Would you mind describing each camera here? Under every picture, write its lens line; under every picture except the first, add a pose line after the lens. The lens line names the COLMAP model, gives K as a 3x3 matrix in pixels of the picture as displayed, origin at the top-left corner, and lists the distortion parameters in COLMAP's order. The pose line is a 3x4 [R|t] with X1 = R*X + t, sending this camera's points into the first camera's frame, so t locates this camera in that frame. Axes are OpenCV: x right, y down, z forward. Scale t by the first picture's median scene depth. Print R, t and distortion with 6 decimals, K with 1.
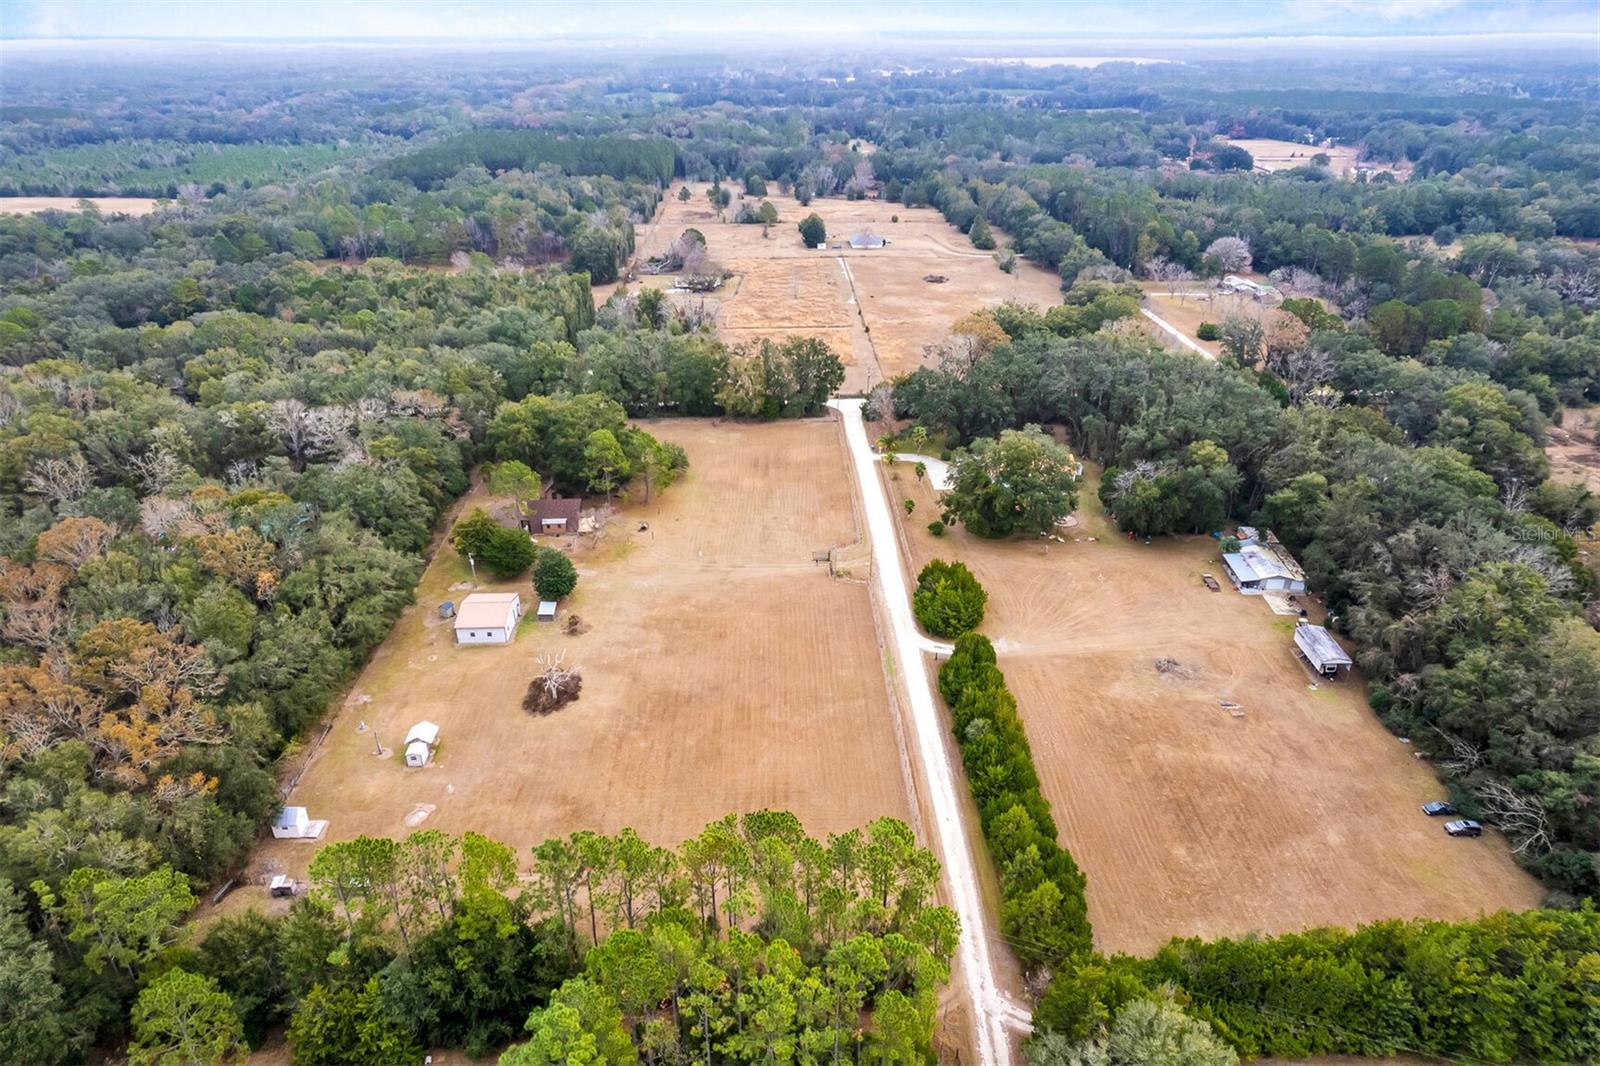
lens RADIAL K [[1020.4, 0, 798.9], [0, 1020.4, 530.6], [0, 0, 1]] dist [-0.069263, 0.066612]
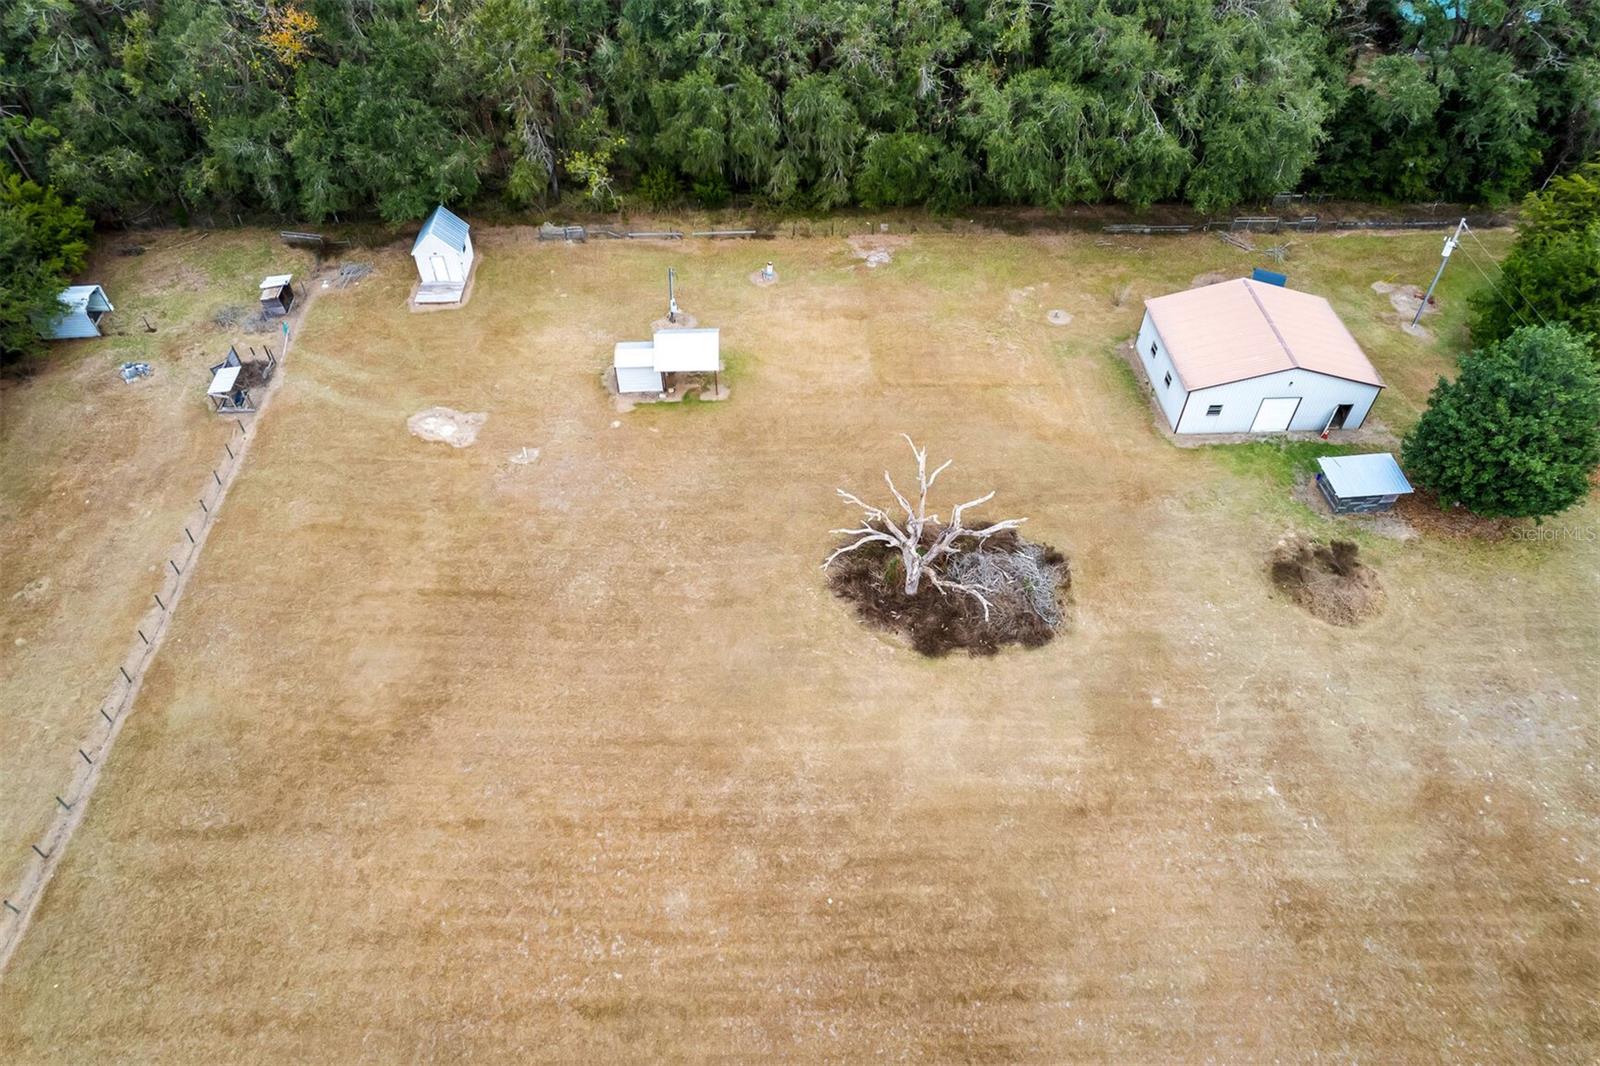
lens RADIAL K [[1020.4, 0, 798.9], [0, 1020.4, 530.6], [0, 0, 1]] dist [-0.069263, 0.066612]
pose [[0.015599, 0.733988, -0.678983, -0.029009], [-0.456333, 0.609446, 0.648333, -0.023368], [0.889672, 0.299729, 0.344449, 0.594345]]
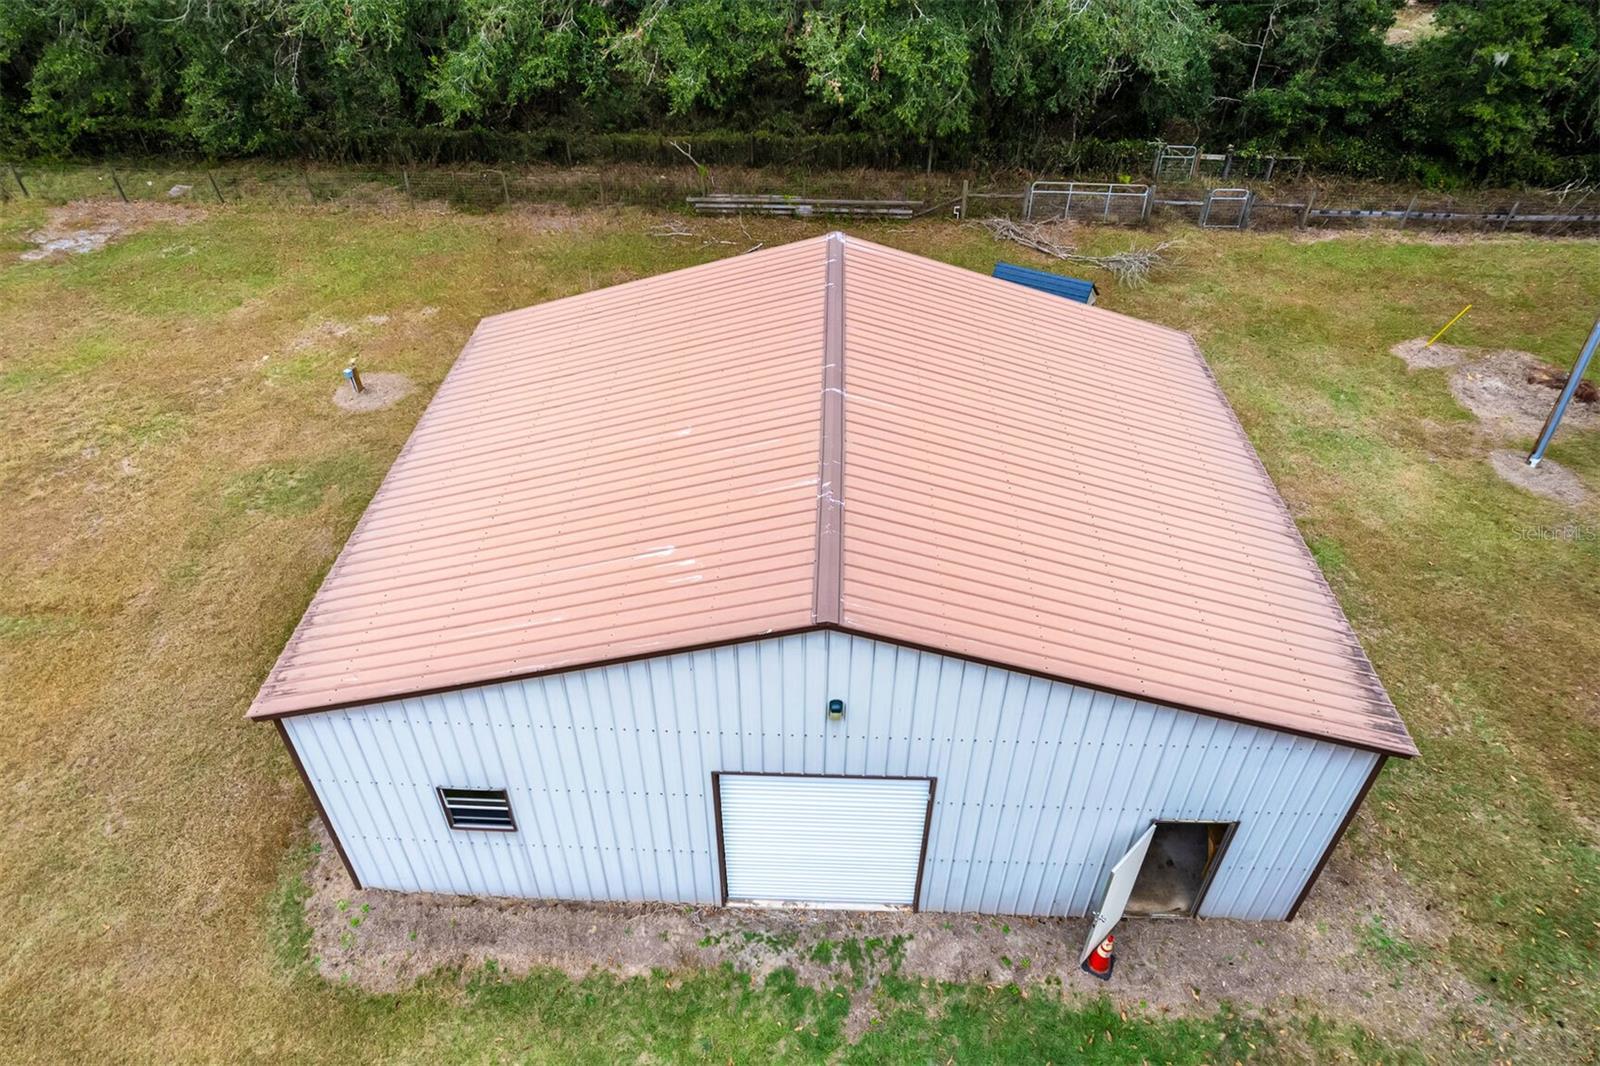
lens RADIAL K [[1026.8, 0, 801.3], [0, 1026.8, 528.8], [0, 0, 1]] dist [-0.076271, 0.079007]
pose [[-0.066552, 0.619095, -0.782491, -0.189711], [-0.455313, 0.678975, 0.575919, 0.029473], [0.887841, 0.394607, 0.236695, 0.759066]]
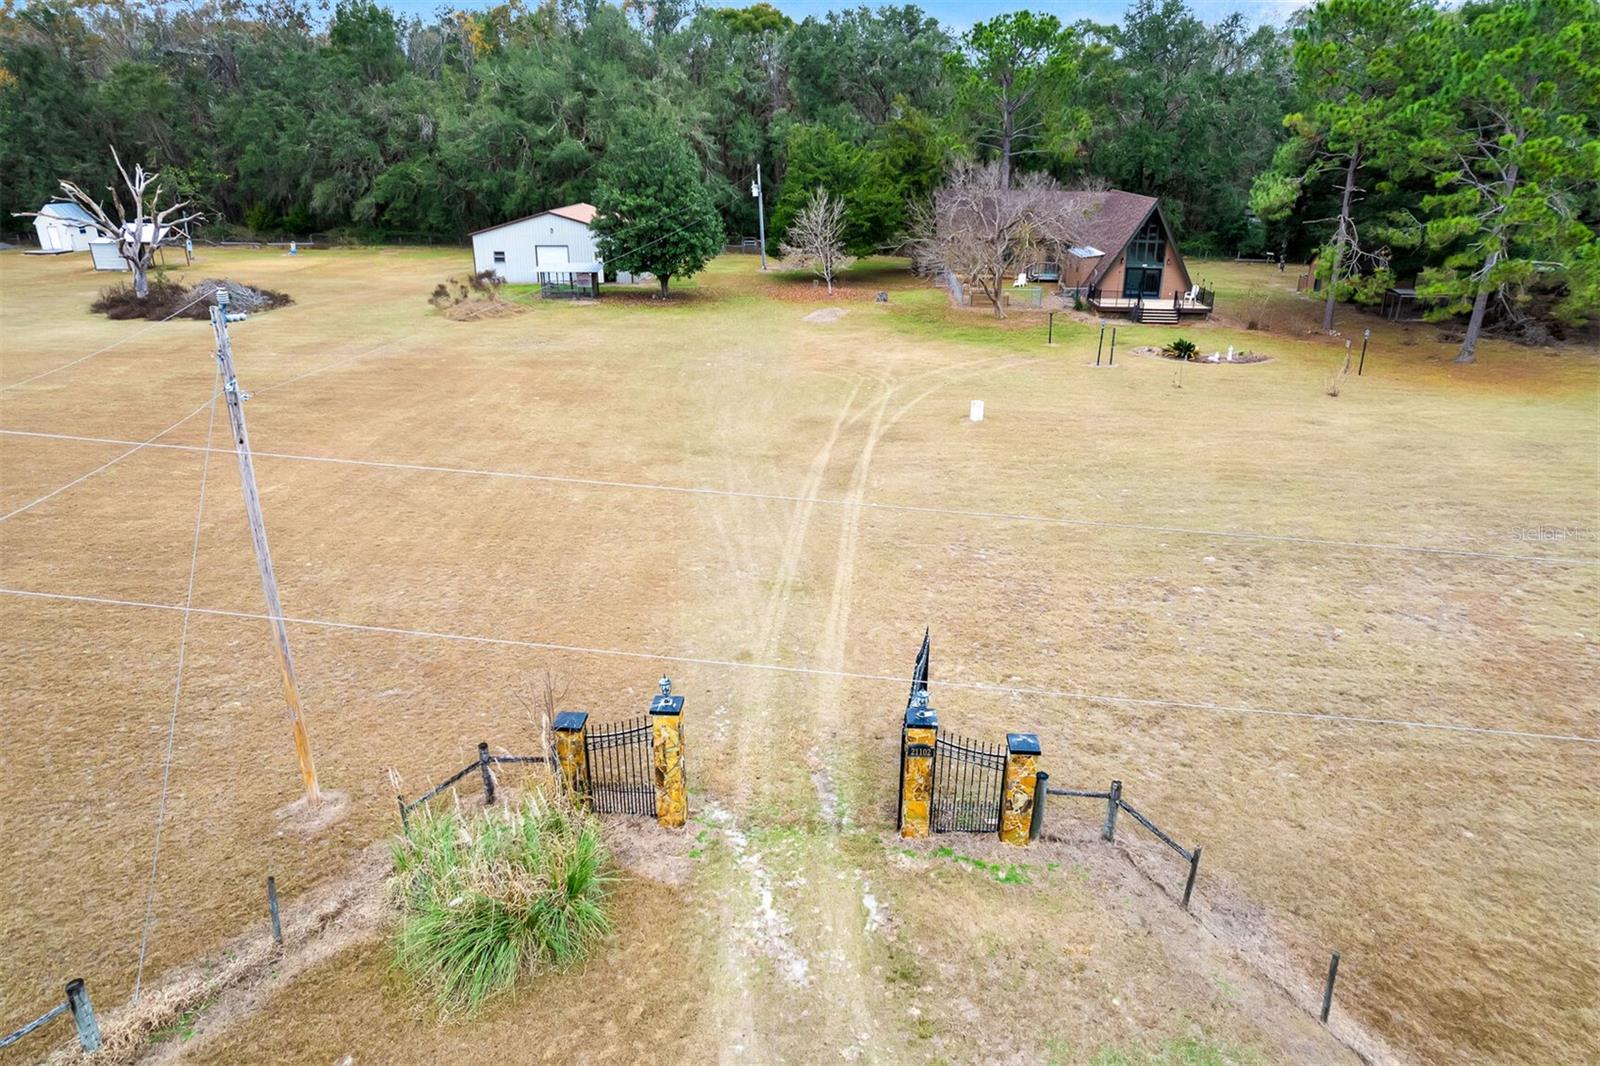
lens RADIAL K [[1020.4, 0, 798.9], [0, 1020.4, 530.6], [0, 0, 1]] dist [-0.069263, 0.066612]
pose [[-0.102468, 0.358493, -0.927892, 0.085402], [-0.454130, 0.813060, 0.364278, -0.011869], [0.885023, 0.458711, 0.079490, 0.855647]]
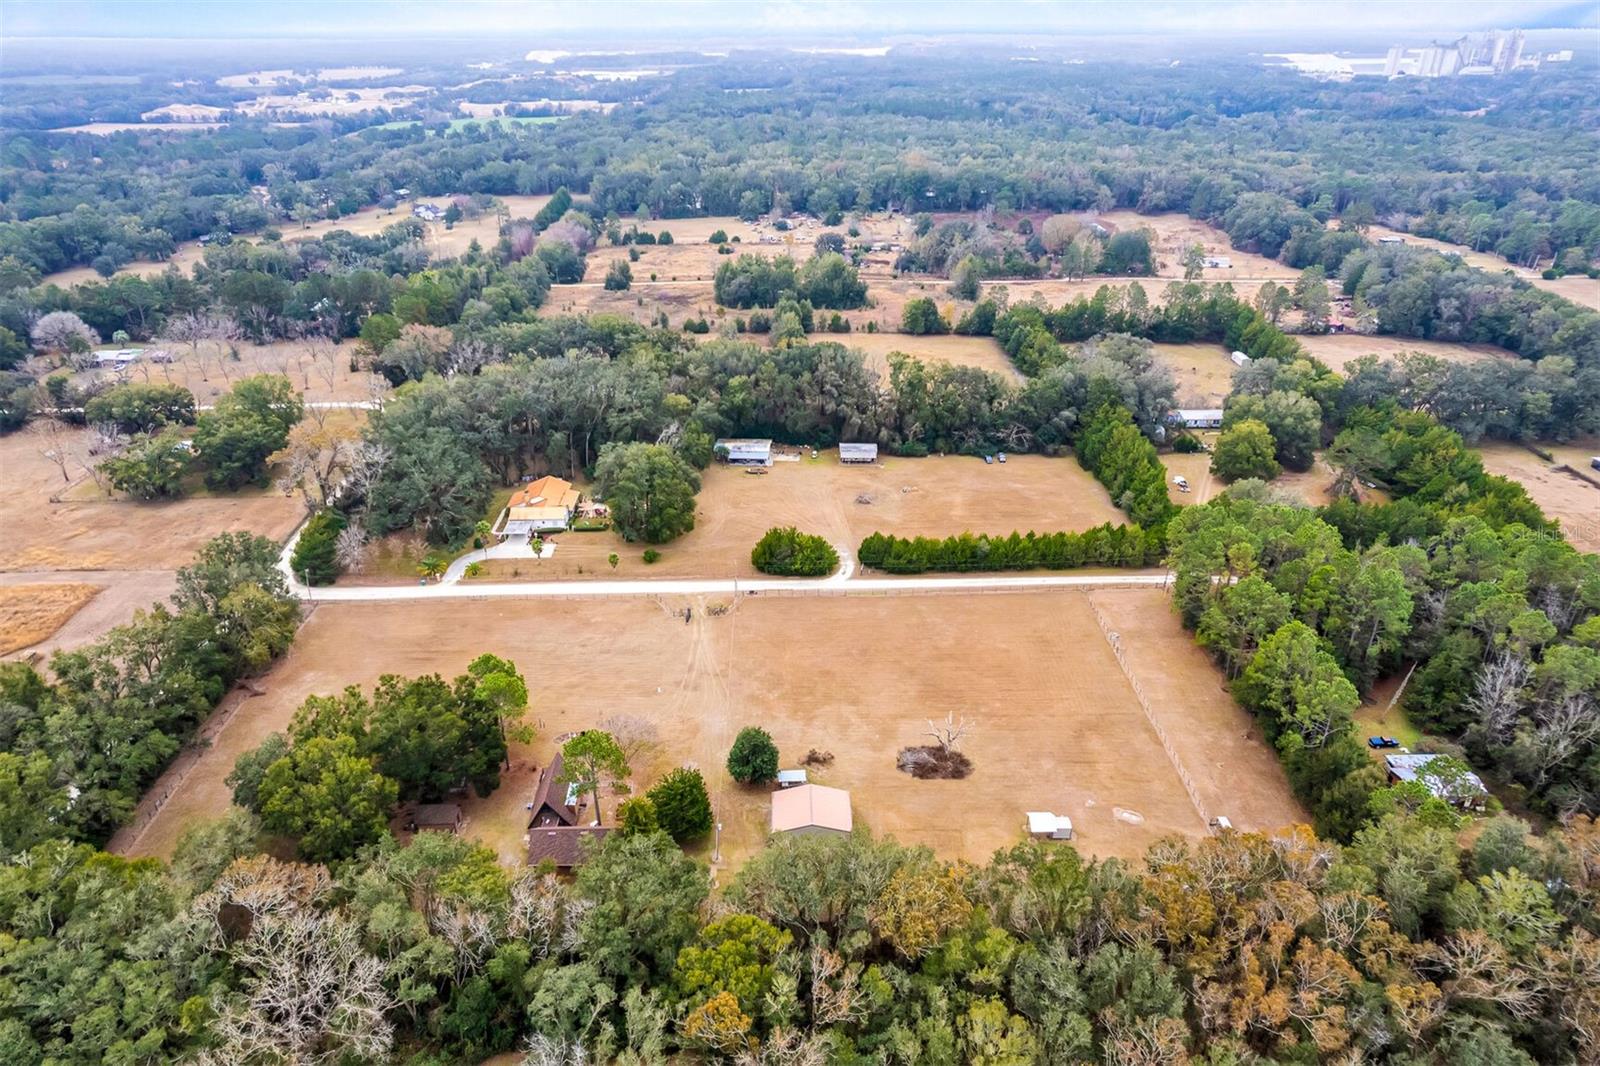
lens RADIAL K [[1020.4, 0, 798.9], [0, 1020.4, 530.6], [0, 0, 1]] dist [-0.069263, 0.066612]
pose [[0.023814, -0.450478, 0.892470, -0.736470], [0.454778, 0.799886, 0.391611, -0.340982], [-0.890287, 0.396549, 0.223916, 0.563209]]
